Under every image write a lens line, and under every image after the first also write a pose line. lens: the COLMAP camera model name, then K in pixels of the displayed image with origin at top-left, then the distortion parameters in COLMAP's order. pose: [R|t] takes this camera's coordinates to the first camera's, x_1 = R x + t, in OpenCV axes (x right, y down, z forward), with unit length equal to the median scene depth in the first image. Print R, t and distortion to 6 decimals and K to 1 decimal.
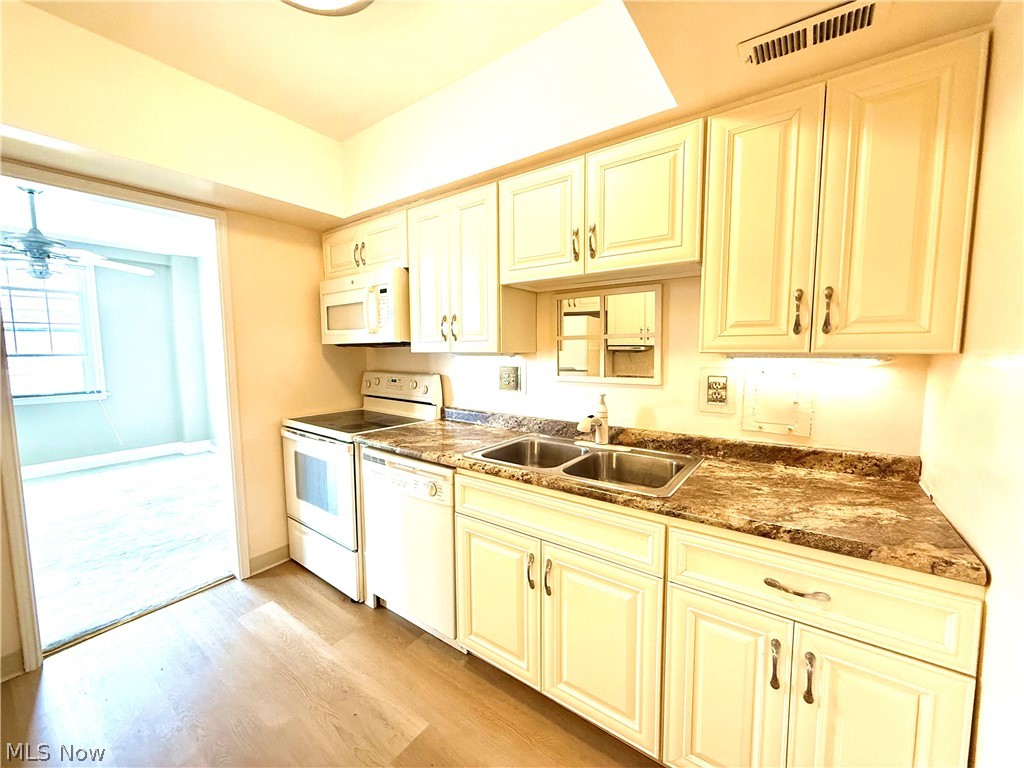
lens RADIAL K [[412.7, 0, 512.0], [0, 412.7, 384.0], [0, 0, 1]] dist [-0.001248, 0.000274]
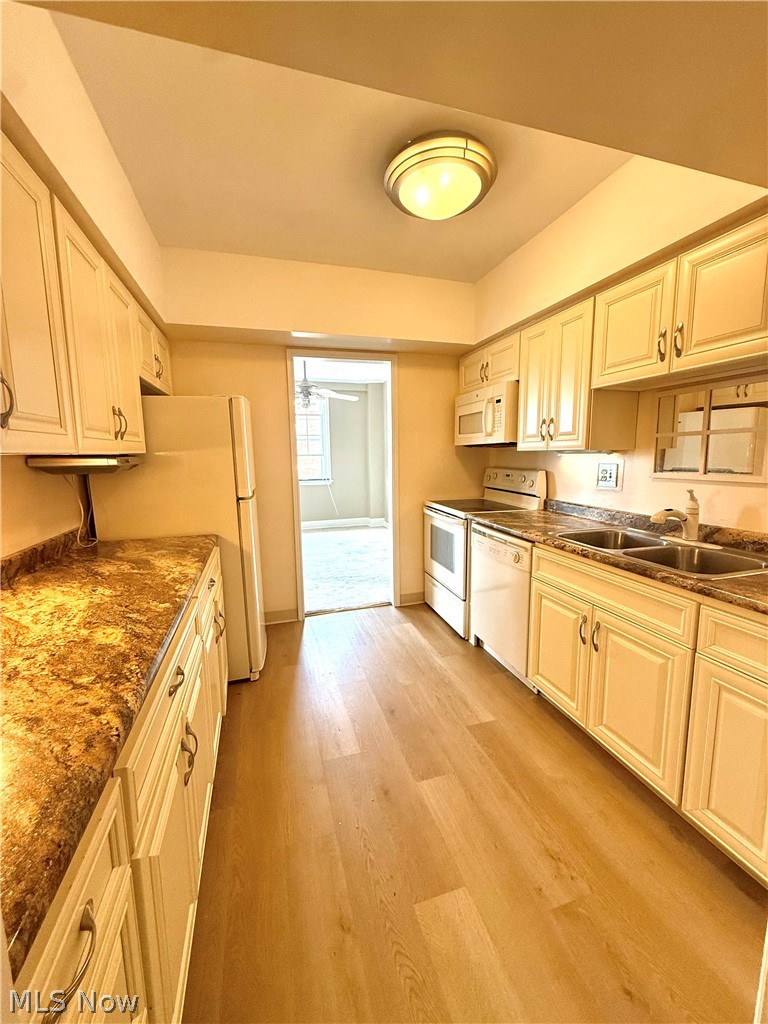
lens RADIAL K [[412.7, 0, 384.0], [0, 412.7, 512.0], [0, 0, 1]] dist [-0.001248, 0.000274]
pose [[0.797861, 0.080886, -0.597390, 0.201277], [-0.044346, 0.996148, 0.075650, 0.030557], [0.601208, -0.033867, 0.798375, -0.230082]]
